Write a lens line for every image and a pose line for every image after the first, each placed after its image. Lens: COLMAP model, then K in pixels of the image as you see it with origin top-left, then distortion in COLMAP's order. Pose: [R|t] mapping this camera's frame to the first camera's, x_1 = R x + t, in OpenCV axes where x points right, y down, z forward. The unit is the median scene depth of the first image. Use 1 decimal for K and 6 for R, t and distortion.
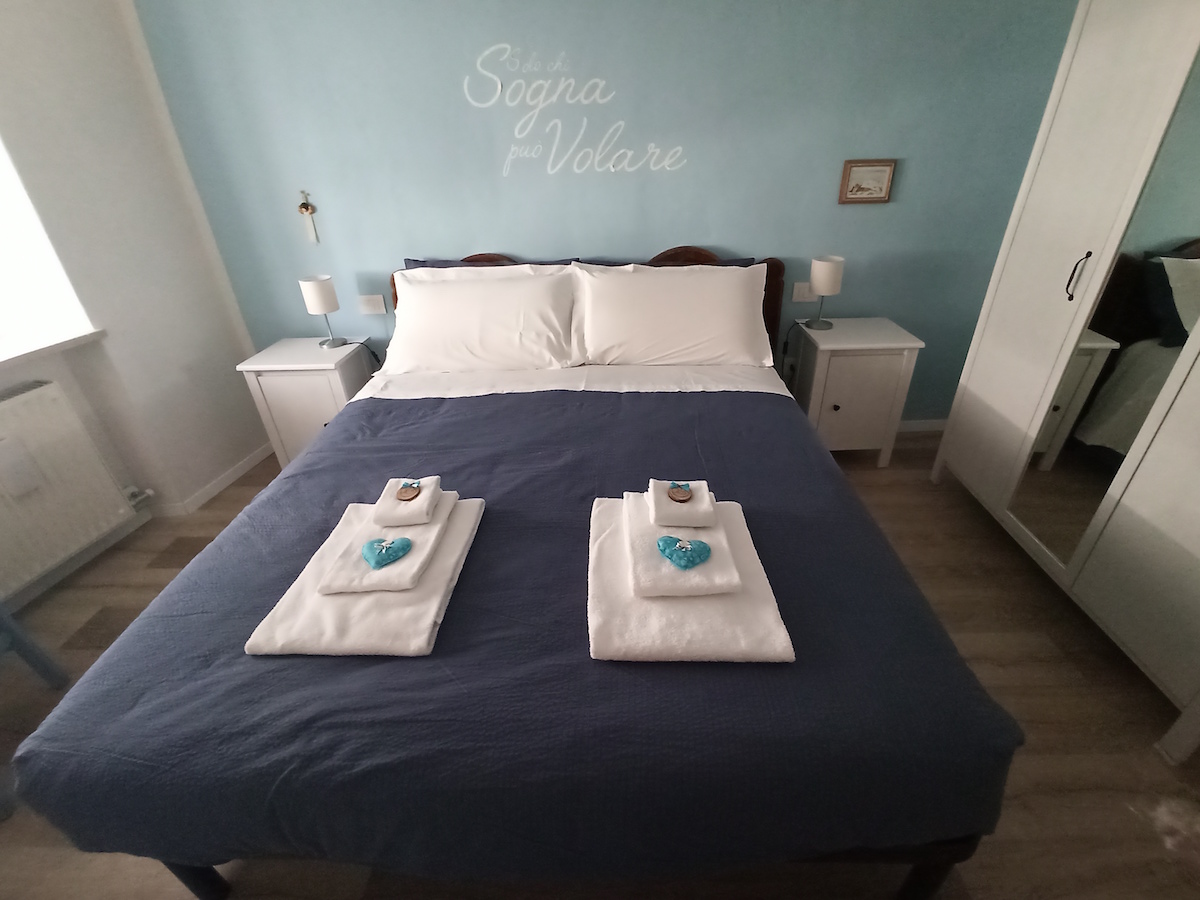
lens RADIAL K [[543.5, 0, 600.0], [0, 543.5, 450.0], [0, 0, 1]] dist [-0.027995, 0.000304]
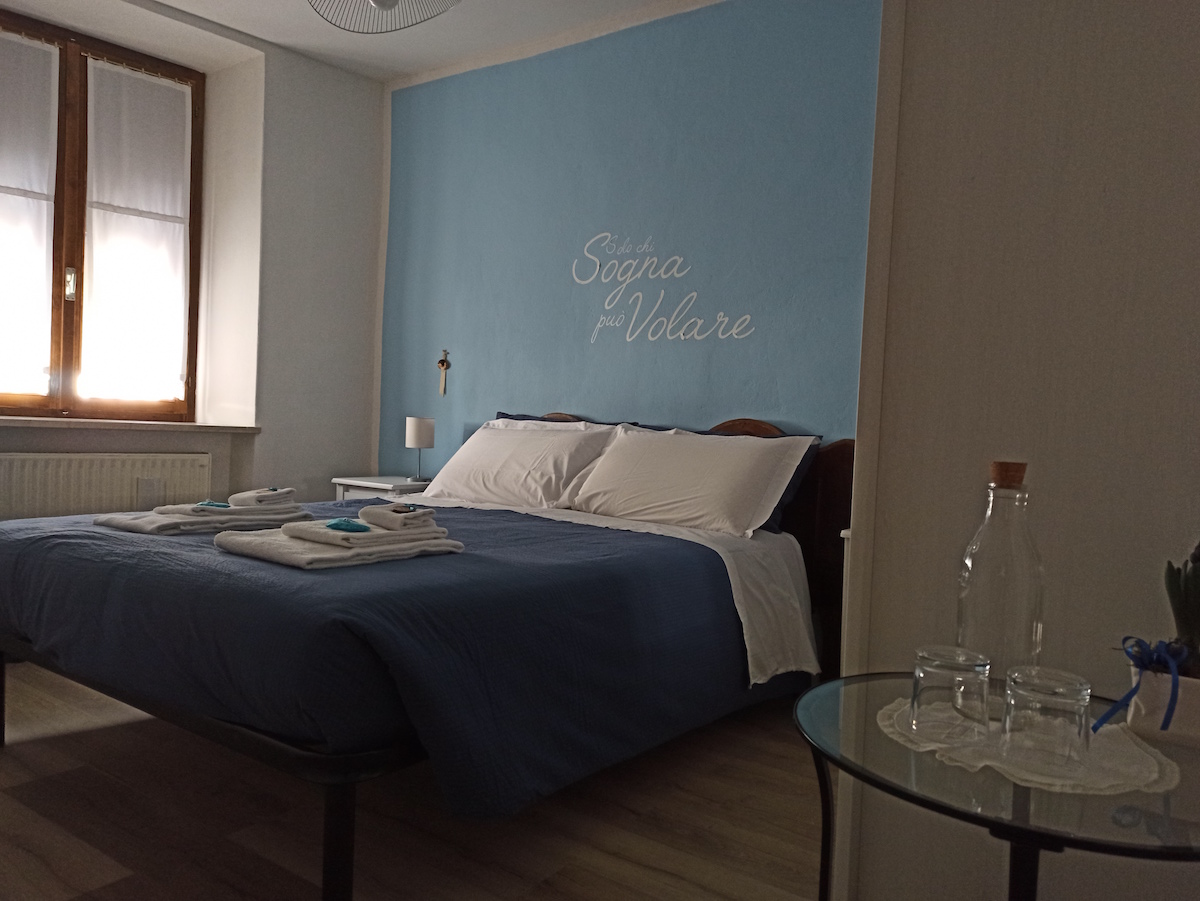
lens RADIAL K [[885.9, 0, 605.6], [0, 885.9, 456.5], [0, 0, 1]] dist [0.067859, -0.054411]
pose [[0.807052, 0.084561, -0.584394, 0.880970], [-0.346062, 0.869645, -0.352078, 0.269972], [0.478444, 0.486381, 0.731112, -0.108092]]
